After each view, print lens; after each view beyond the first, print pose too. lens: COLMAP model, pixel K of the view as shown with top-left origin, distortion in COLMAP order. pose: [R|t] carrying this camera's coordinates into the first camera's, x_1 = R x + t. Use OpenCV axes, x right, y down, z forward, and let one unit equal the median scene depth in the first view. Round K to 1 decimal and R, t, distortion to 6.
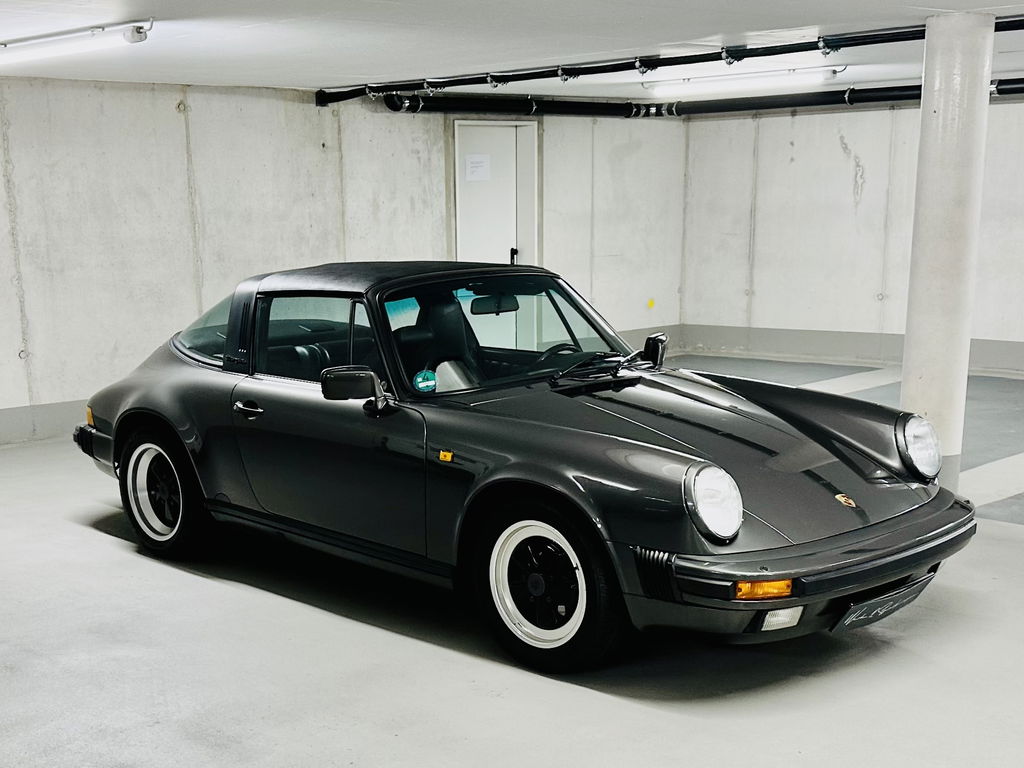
lens RADIAL K [[1387.3, 0, 434.3], [0, 1387.3, 552.2], [0, 0, 1]] dist [0.212297, -0.458099]
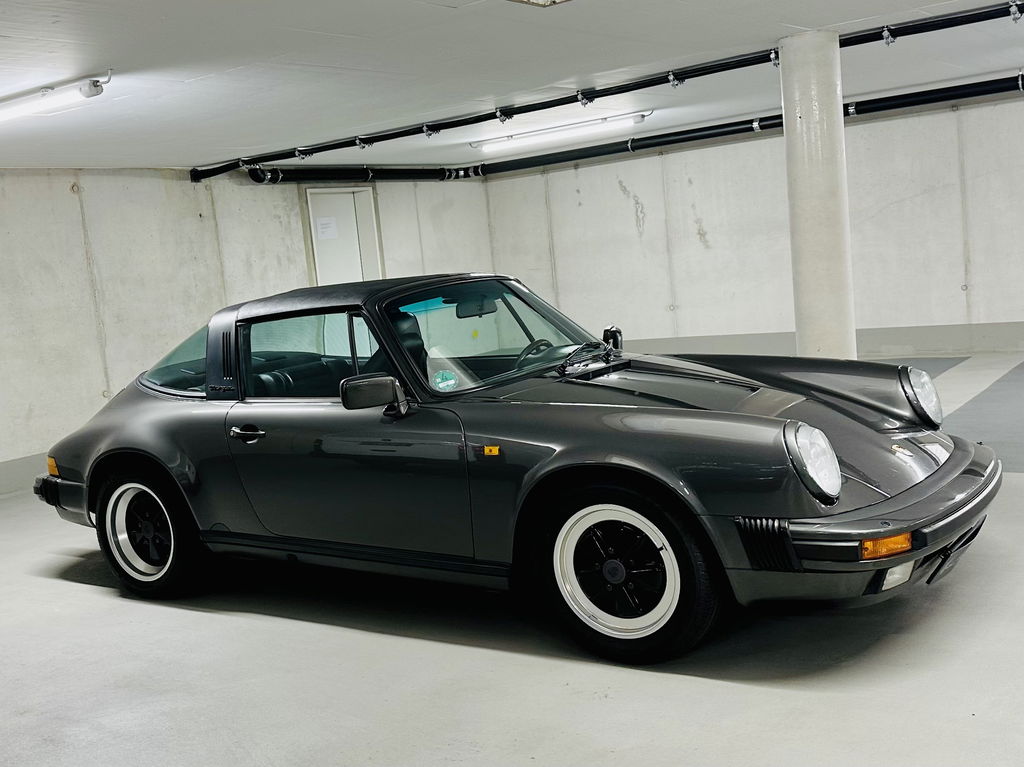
lens RADIAL K [[1151.3, 0, 382.5], [0, 1151.3, 403.9], [0, 0, 1]] dist [0.208323, -0.426738]
pose [[0.984831, -0.103225, 0.139472, -0.082310], [0.121771, 0.983778, -0.131732, -0.001821], [-0.123611, 0.146718, 0.981425, 0.098260]]
